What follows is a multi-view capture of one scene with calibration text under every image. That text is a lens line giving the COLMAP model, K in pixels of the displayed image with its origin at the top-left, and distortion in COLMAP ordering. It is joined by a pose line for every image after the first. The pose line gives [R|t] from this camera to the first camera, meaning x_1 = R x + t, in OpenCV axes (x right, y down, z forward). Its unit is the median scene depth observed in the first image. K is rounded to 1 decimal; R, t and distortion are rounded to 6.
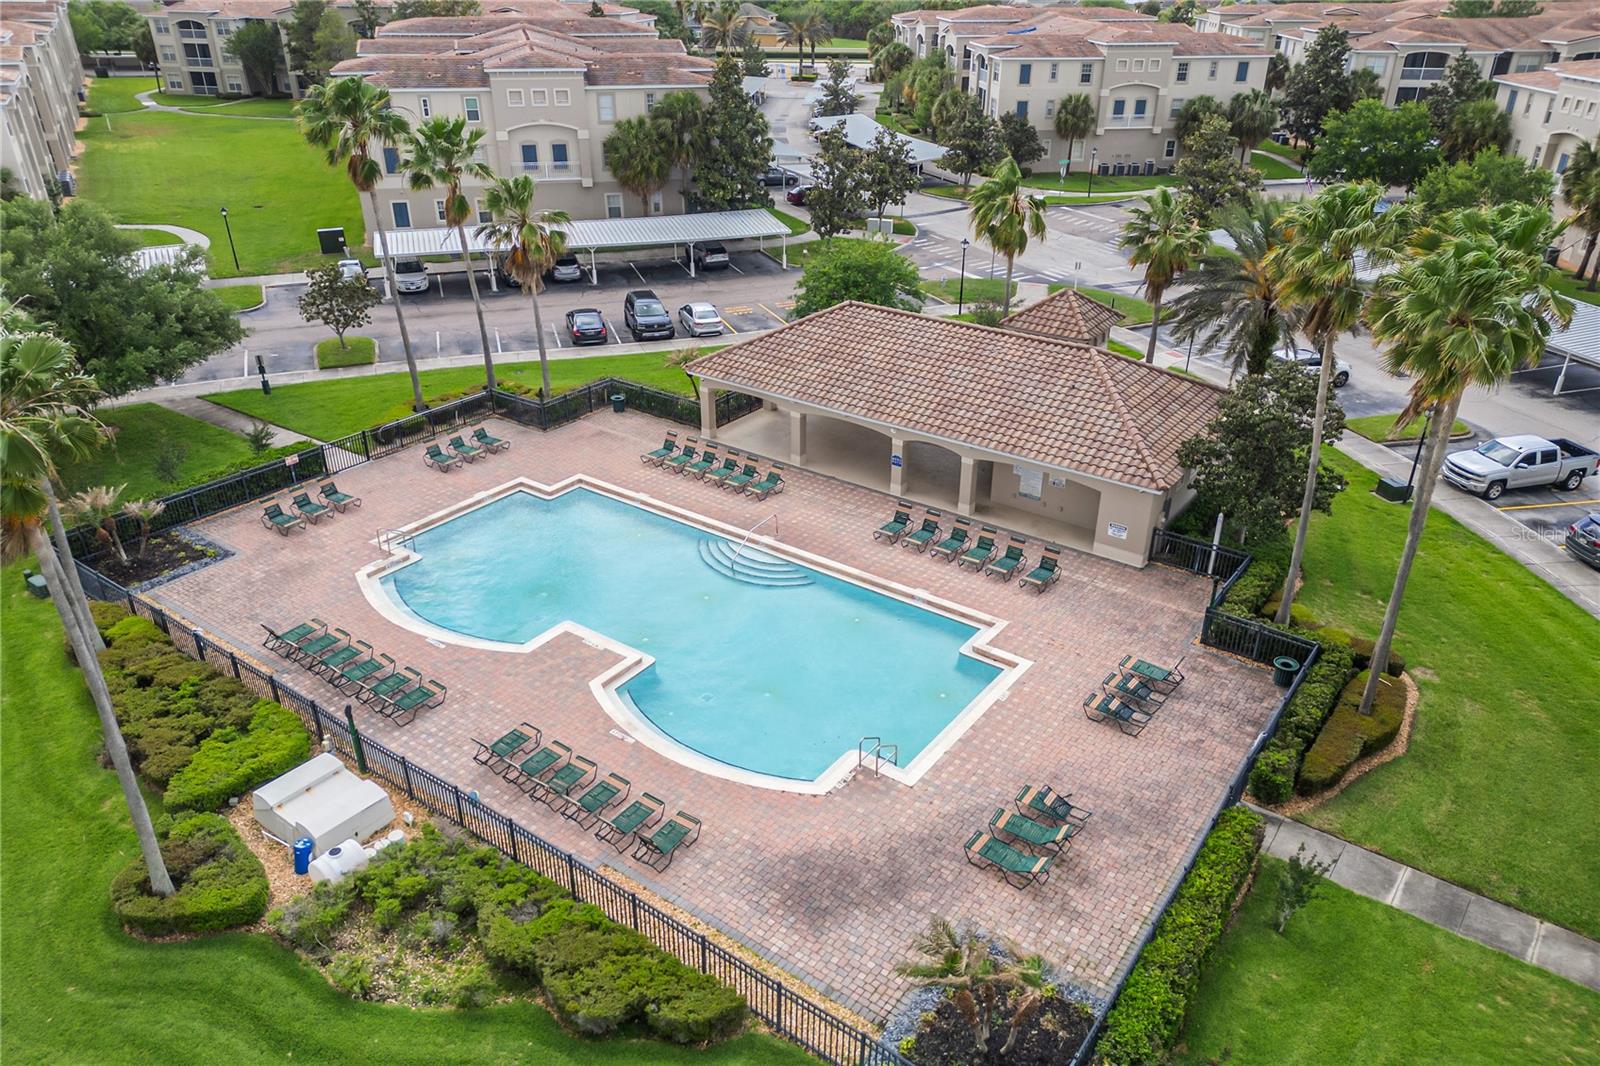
lens RADIAL K [[1110.9, 0, 800.0], [0, 1110.9, 533.0], [0, 0, 1]] dist [0.090027, -0.084425]
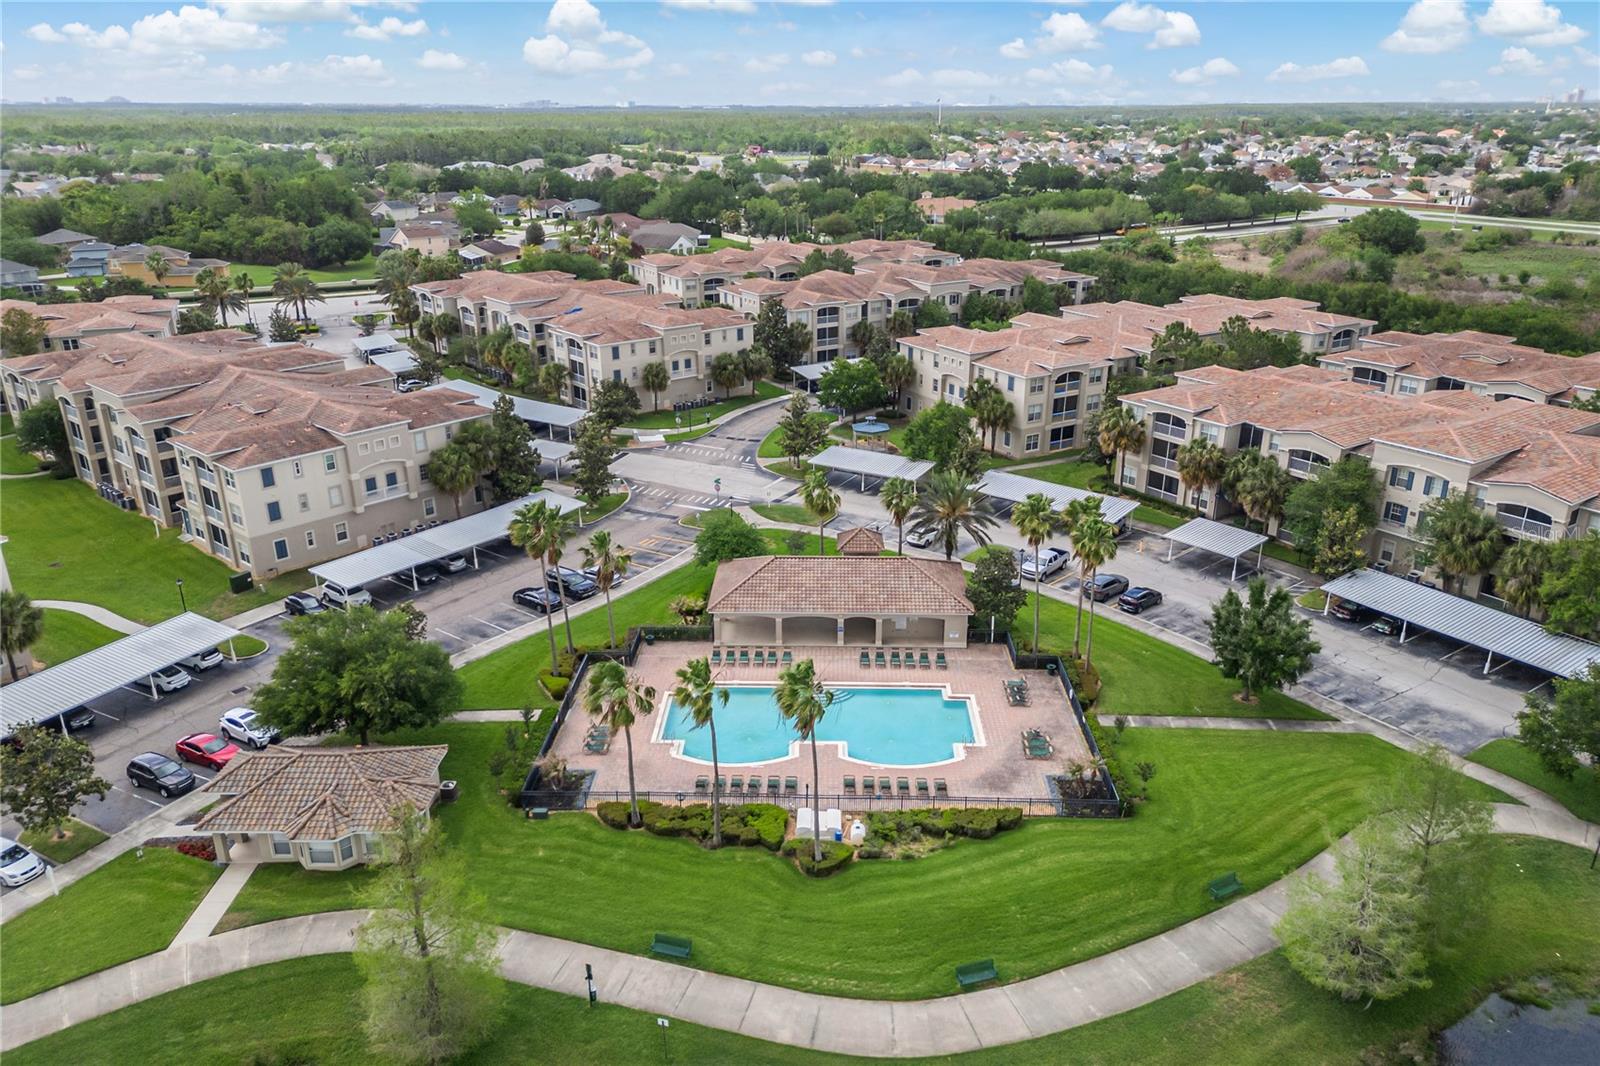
lens RADIAL K [[1110.9, 0, 800.0], [0, 1110.9, 533.0], [0, 0, 1]] dist [0.090027, -0.084425]
pose [[0.823961, -0.210698, 0.526017, -0.538176], [0.267671, 0.962925, -0.033581, -0.099960], [-0.499440, 0.168470, 0.849811, -0.385434]]
